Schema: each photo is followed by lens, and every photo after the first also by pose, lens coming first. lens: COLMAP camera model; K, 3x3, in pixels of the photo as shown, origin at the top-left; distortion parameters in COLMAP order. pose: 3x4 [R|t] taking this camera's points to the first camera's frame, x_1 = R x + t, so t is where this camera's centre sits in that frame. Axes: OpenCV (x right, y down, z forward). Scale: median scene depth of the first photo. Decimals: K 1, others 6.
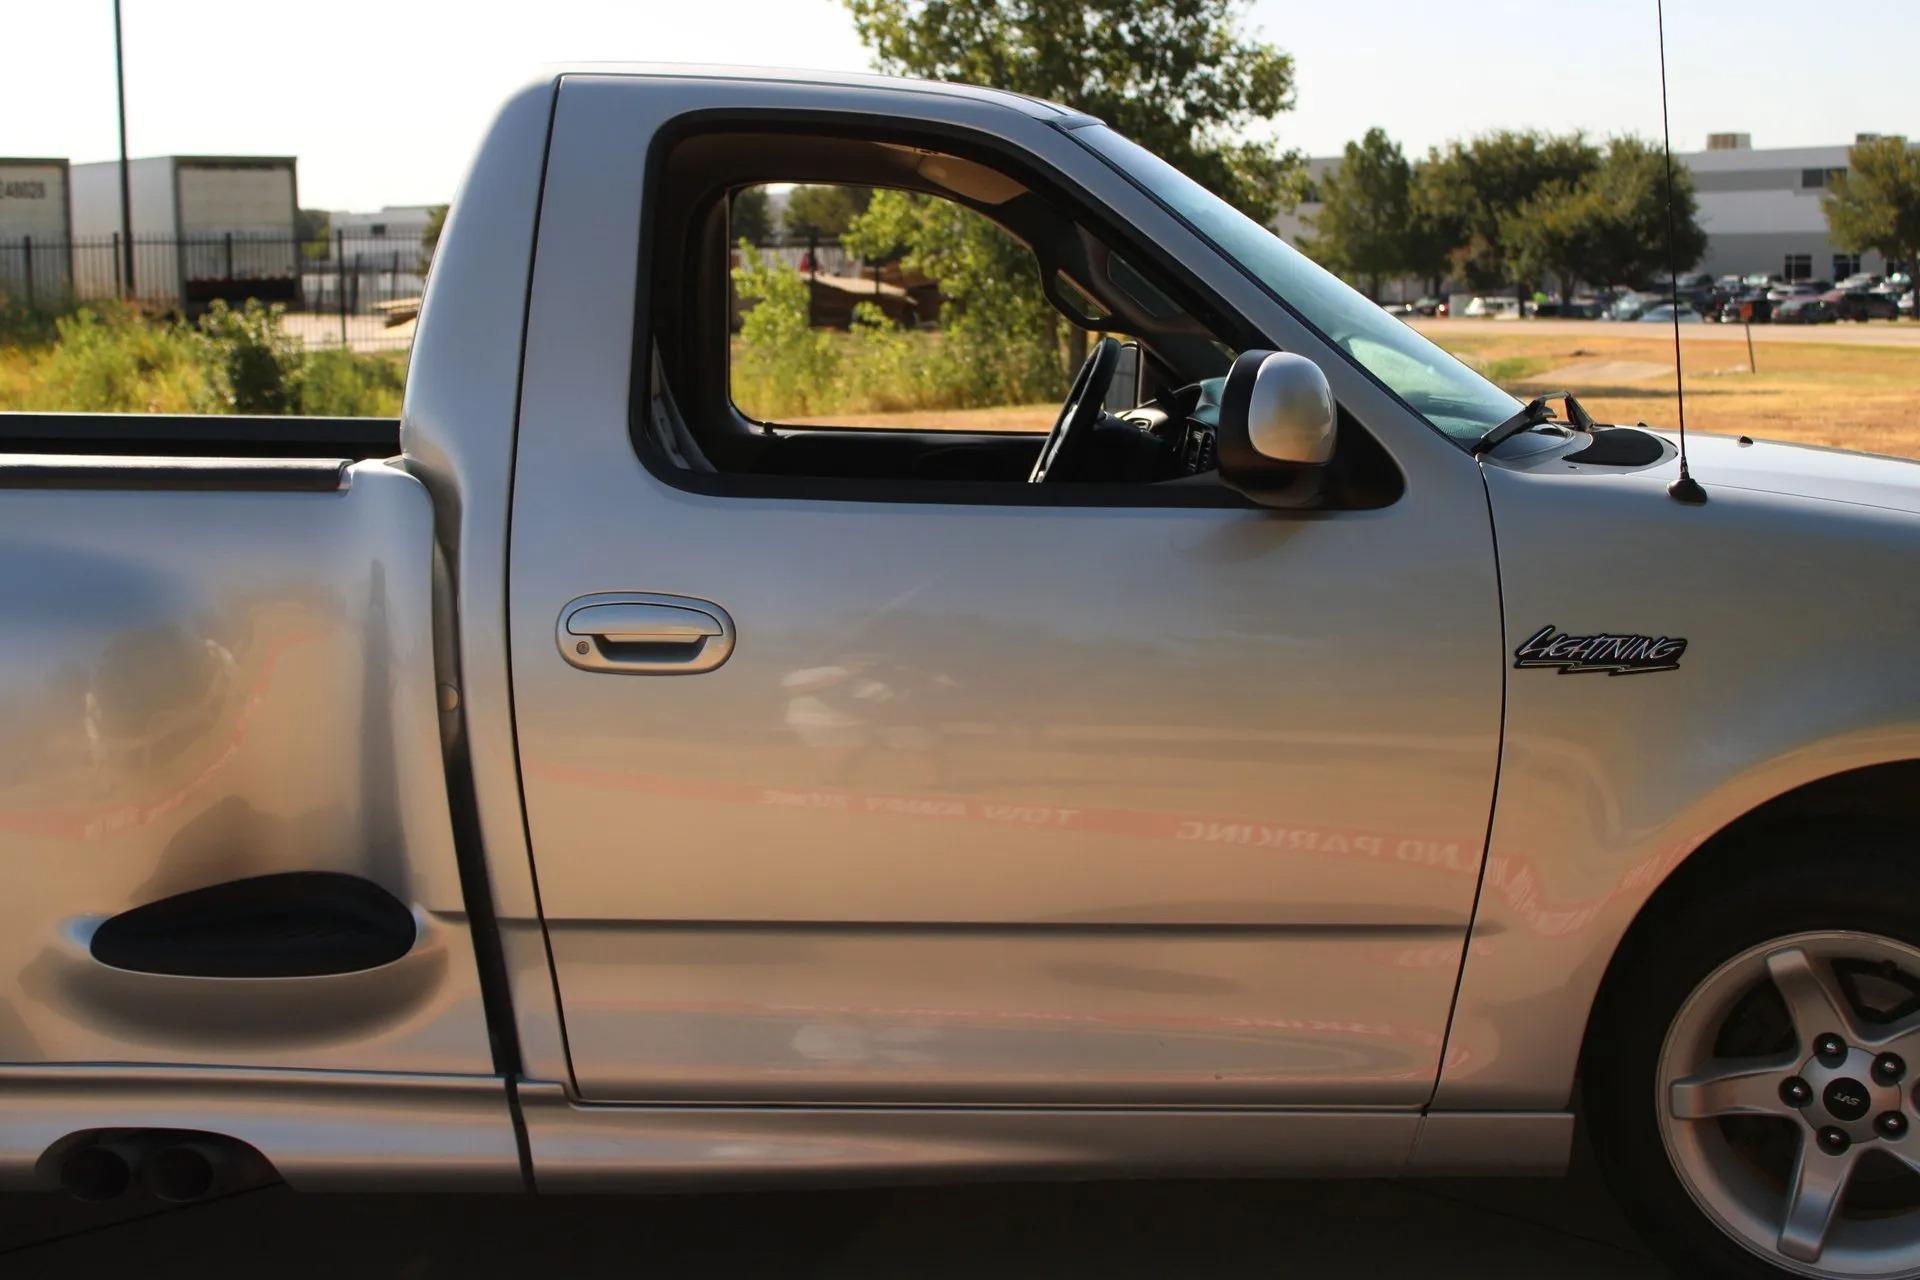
lens RADIAL K [[2708.9, 0, 958.4], [0, 2708.9, 636.9], [0, 0, 1]] dist [-0.004273, 0.004096]
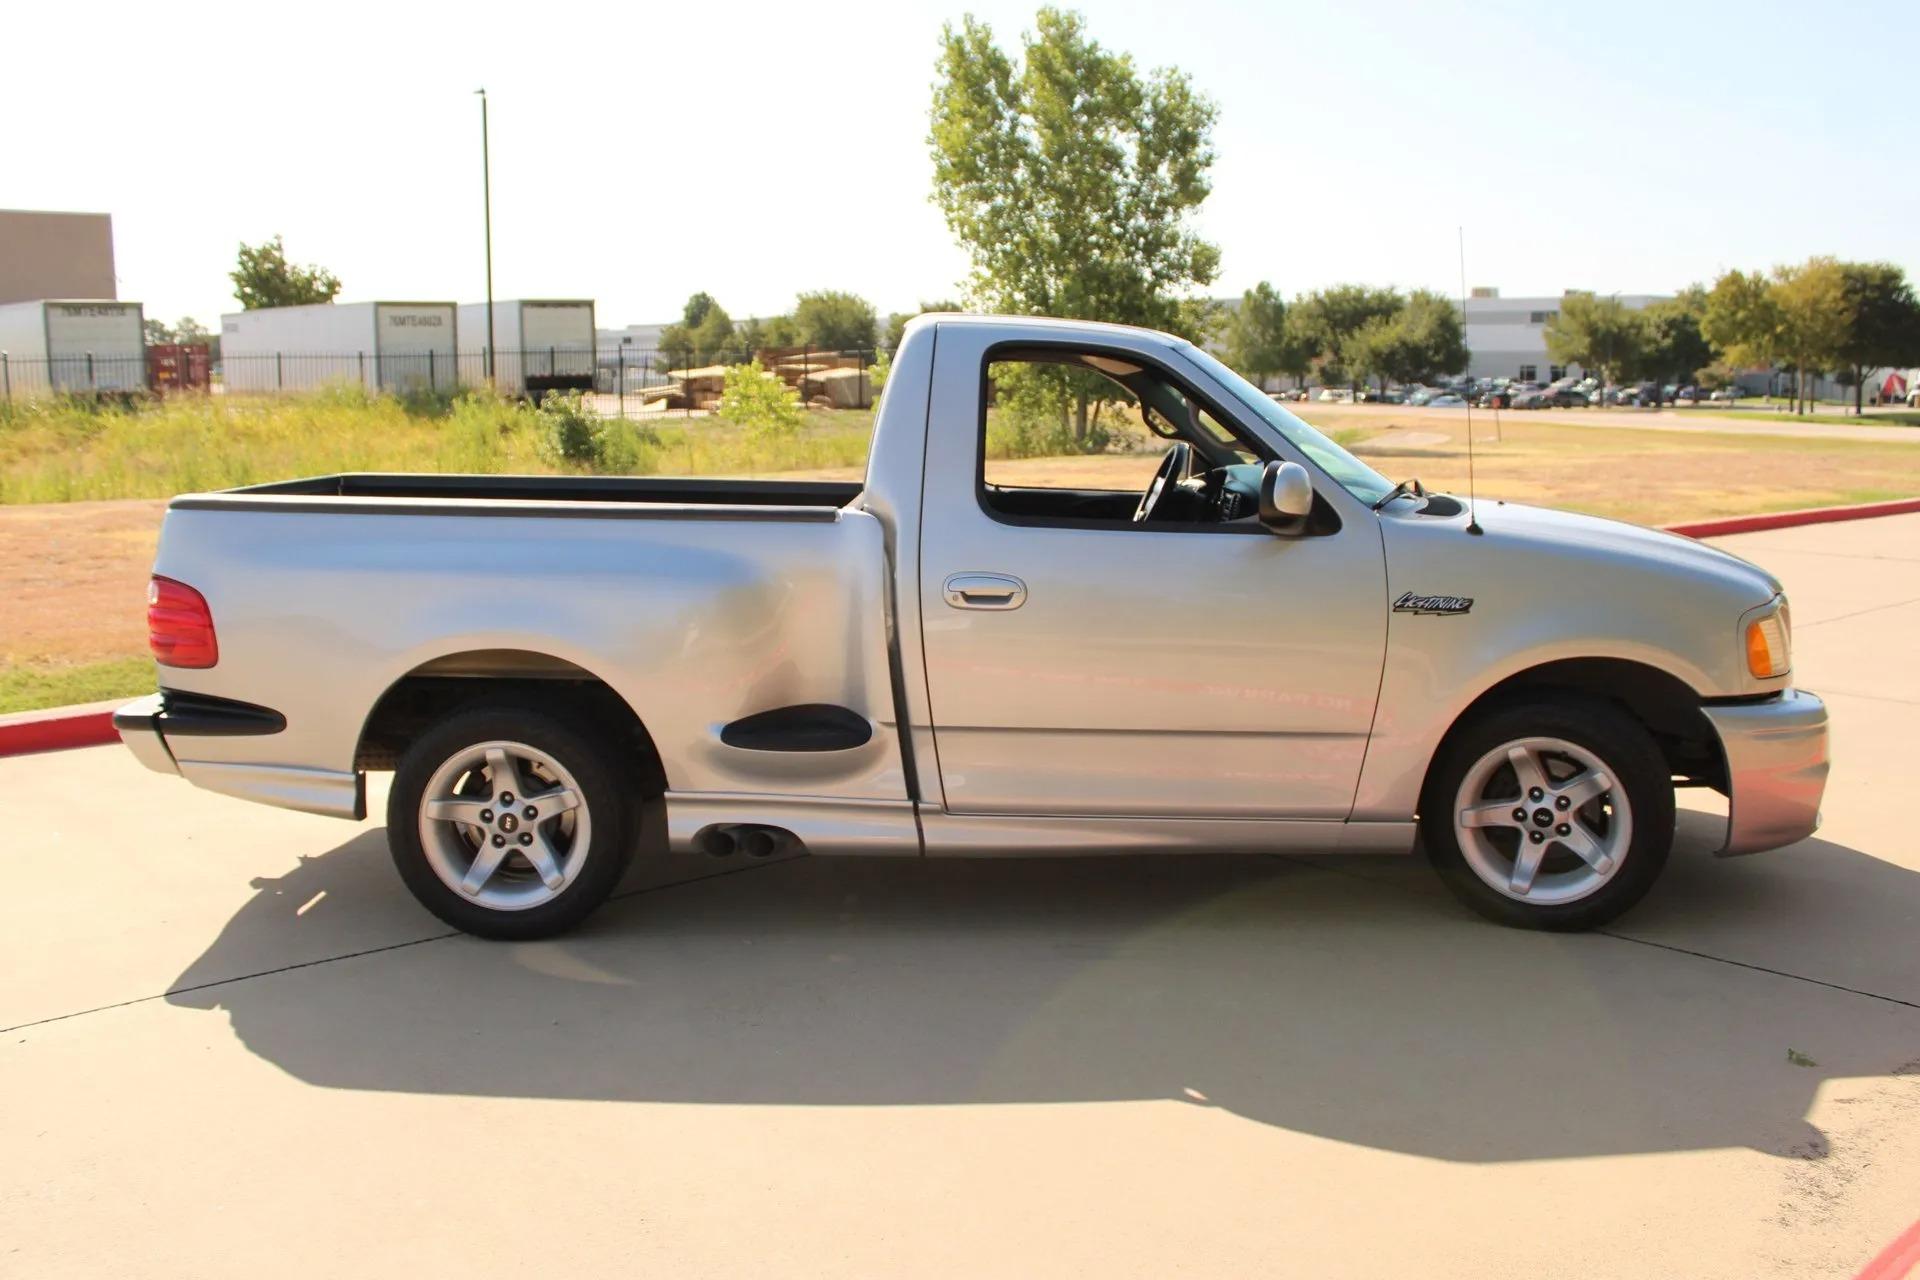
lens RADIAL K [[1746.5, 0, 962.7], [0, 1746.5, 648.9], [0, 0, 1]] dist [-0.135576, 0.133086]
pose [[0.999850, 0.009639, -0.014410, -0.010020], [-0.009249, 0.999596, 0.026861, 0.000642], [0.014663, -0.026724, 0.999535, -0.032397]]
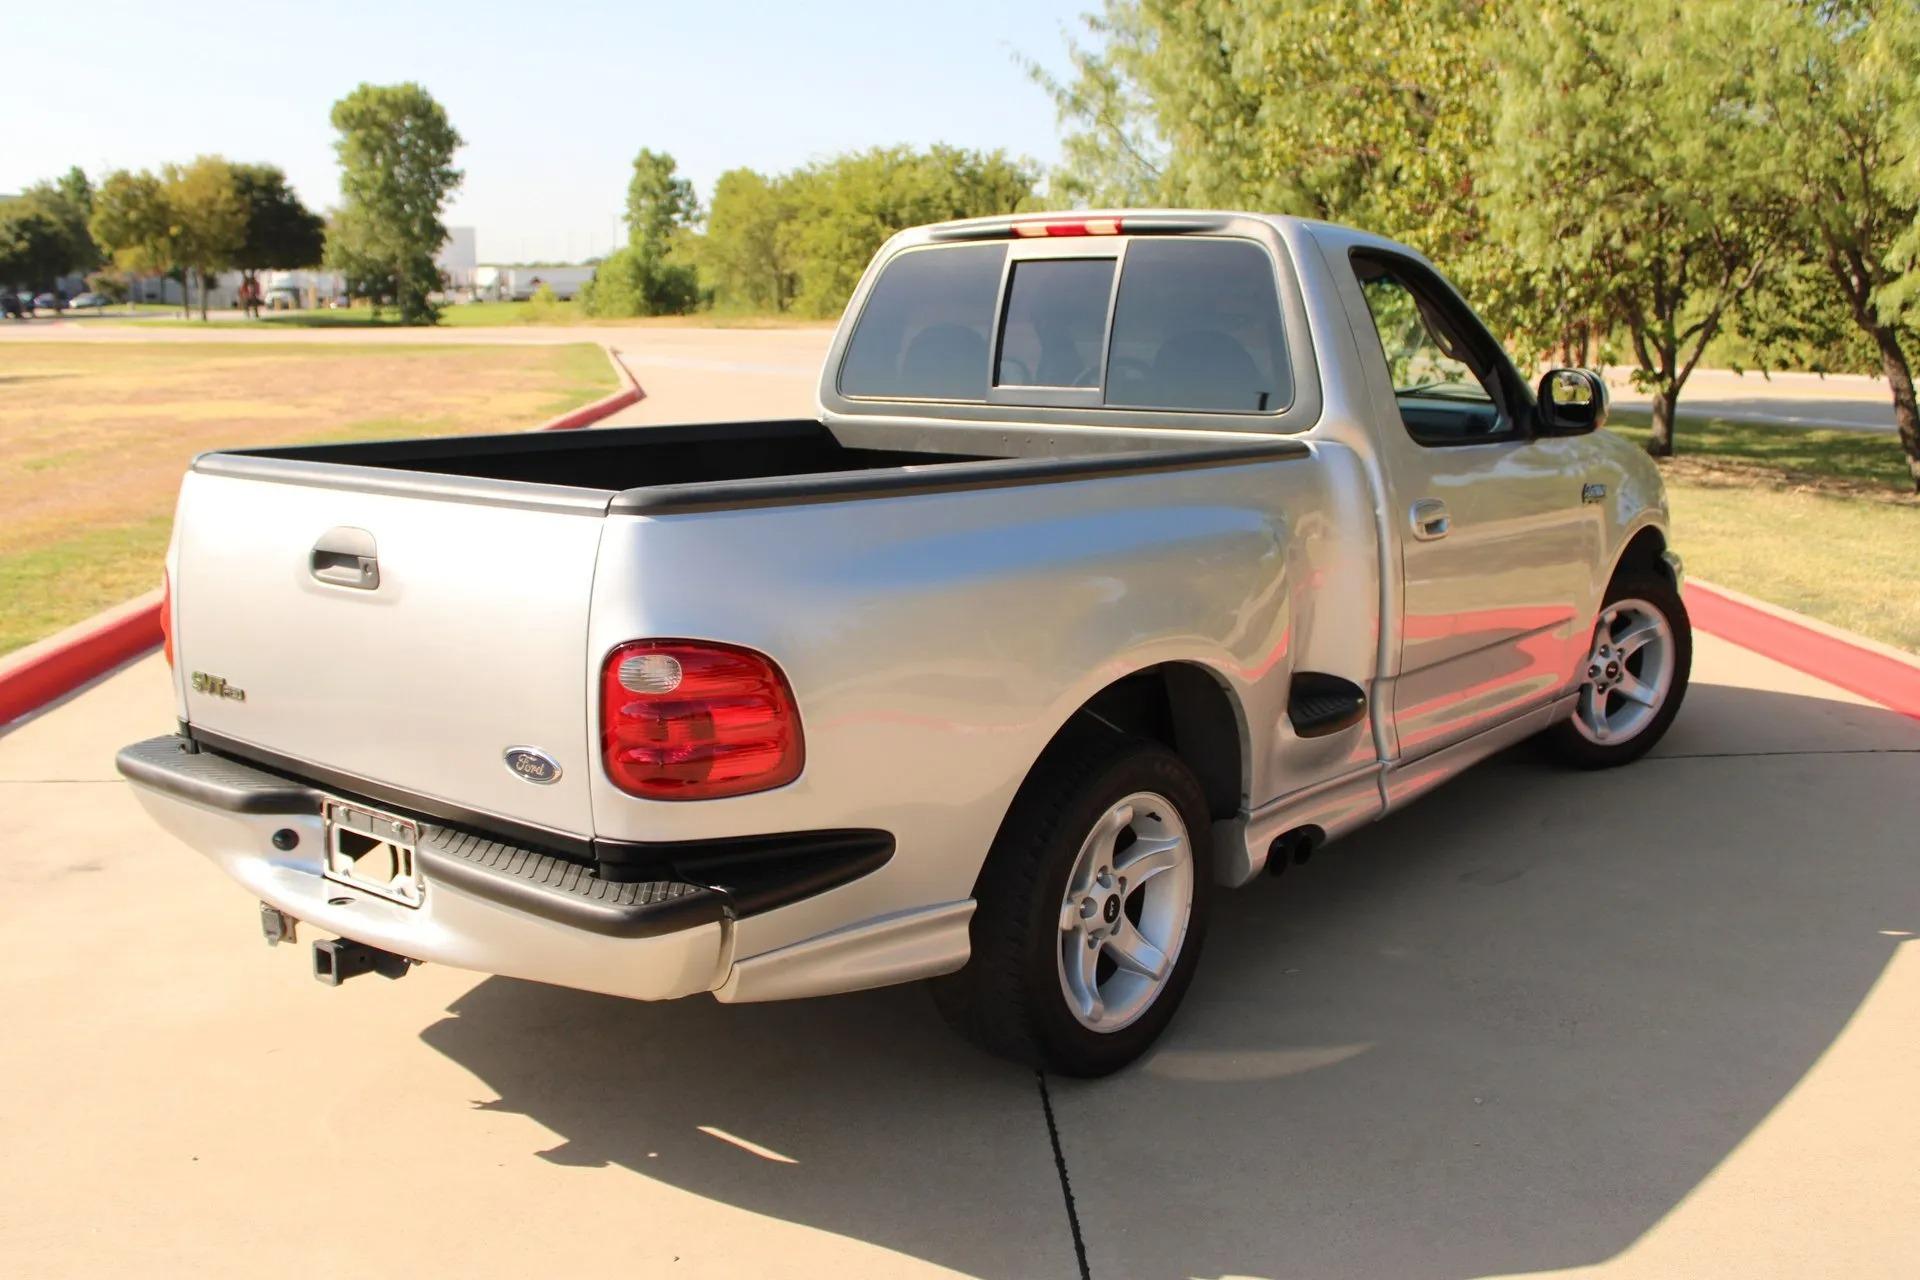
lens RADIAL K [[1857.7, 0, 942.0], [0, 1857.7, 630.2], [0, 0, 1]] dist [-0.144794, 0.153922]
pose [[0.637204, -0.136039, 0.758594, -0.120659], [0.094102, 0.990667, 0.098612, -0.007813], [-0.764929, 0.008549, 0.644058, 0.036103]]
